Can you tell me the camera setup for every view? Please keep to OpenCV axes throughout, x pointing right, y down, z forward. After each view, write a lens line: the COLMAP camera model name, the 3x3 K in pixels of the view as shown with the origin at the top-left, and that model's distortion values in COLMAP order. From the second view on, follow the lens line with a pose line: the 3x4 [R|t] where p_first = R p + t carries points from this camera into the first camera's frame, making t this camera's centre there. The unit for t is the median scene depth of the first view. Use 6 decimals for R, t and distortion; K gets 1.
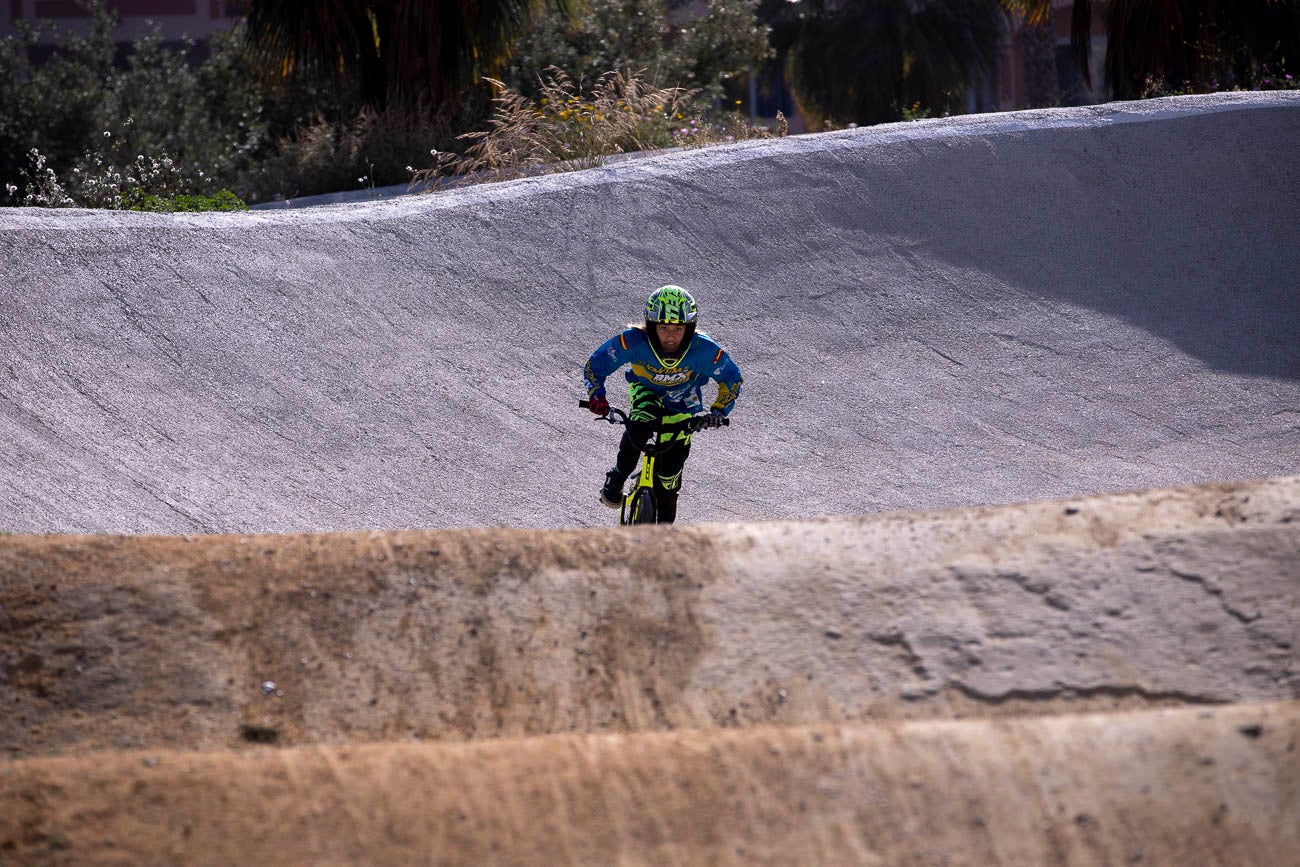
lens RADIAL K [[6933.0, 0, 628.1], [0, 6933.0, 430.3], [0, 0, 1]] dist [1.515266, 9.099000]
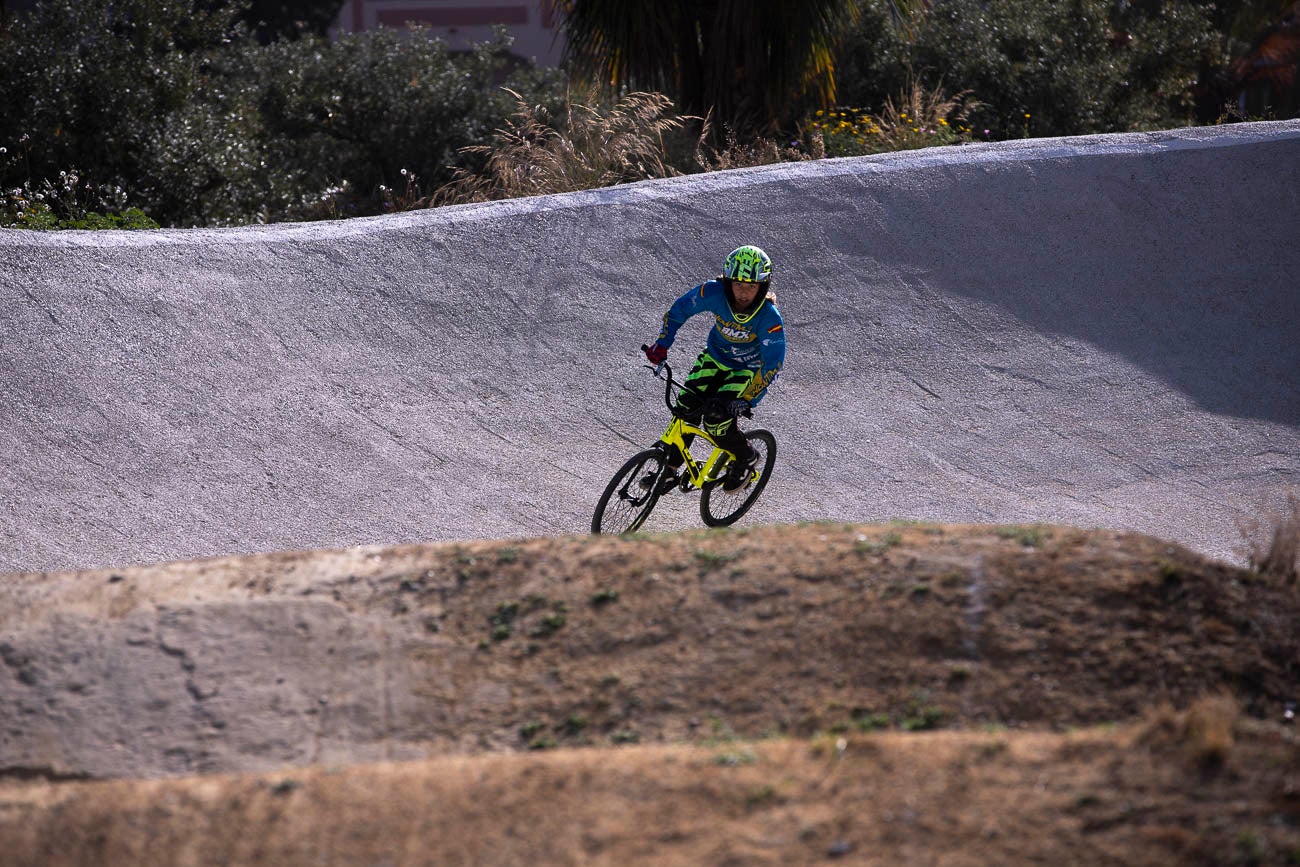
lens RADIAL K [[6933.0, 0, 628.1], [0, 6933.0, 430.3], [0, 0, 1]] dist [1.515266, 9.099000]
pose [[0.991485, 0.020093, -0.128661, 0.134076], [-0.019917, 0.999798, 0.002658, -0.006698], [0.128689, -0.000073, 0.991685, 0.027005]]
